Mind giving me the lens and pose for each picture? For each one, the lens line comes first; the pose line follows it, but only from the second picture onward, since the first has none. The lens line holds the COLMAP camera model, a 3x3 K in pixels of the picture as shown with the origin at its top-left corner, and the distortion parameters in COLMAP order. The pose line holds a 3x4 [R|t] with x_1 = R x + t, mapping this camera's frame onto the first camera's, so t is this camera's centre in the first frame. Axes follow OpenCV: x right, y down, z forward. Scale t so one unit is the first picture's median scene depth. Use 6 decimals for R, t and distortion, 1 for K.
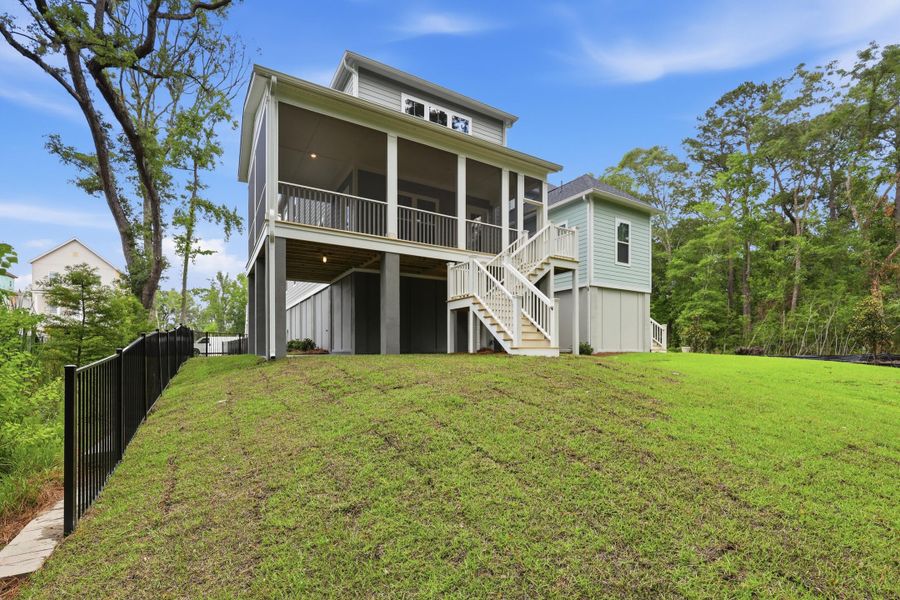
lens RADIAL K [[389.4, 0, 463.3], [0, 389.4, 348.8], [0, 0, 1]] dist [0.009163, -0.000544]
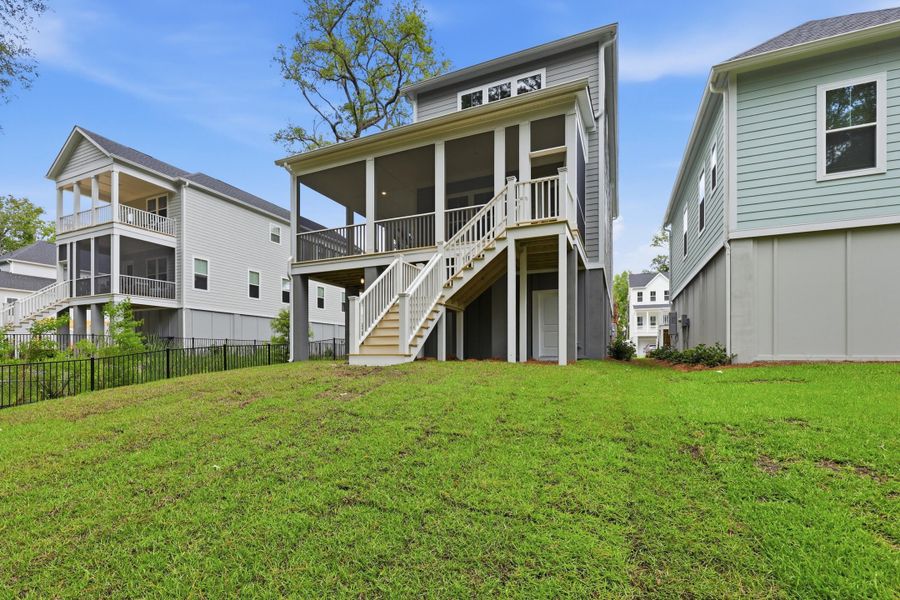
lens RADIAL K [[389.4, 0, 464.3], [0, 389.4, 352.9], [0, 0, 1]] dist [0.009163, -0.000544]
pose [[0.599954, -0.001820, -0.800032, 0.655619], [0.007413, 0.999967, 0.003285, -0.007184], [0.800000, -0.007901, 0.599948, 0.436460]]
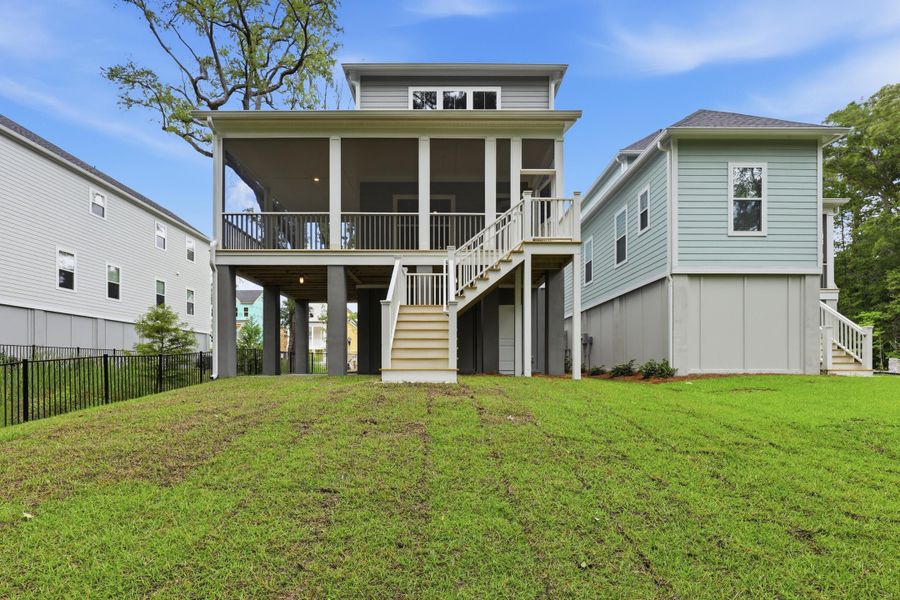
lens RADIAL K [[389.4, 0, 457.6], [0, 389.4, 367.4], [0, 0, 1]] dist [0.009163, -0.000544]
pose [[0.862272, 0.003305, -0.506435, 0.419888], [0.003190, 0.999923, 0.011956, -0.011928], [0.506436, -0.011924, 0.862195, 0.273375]]
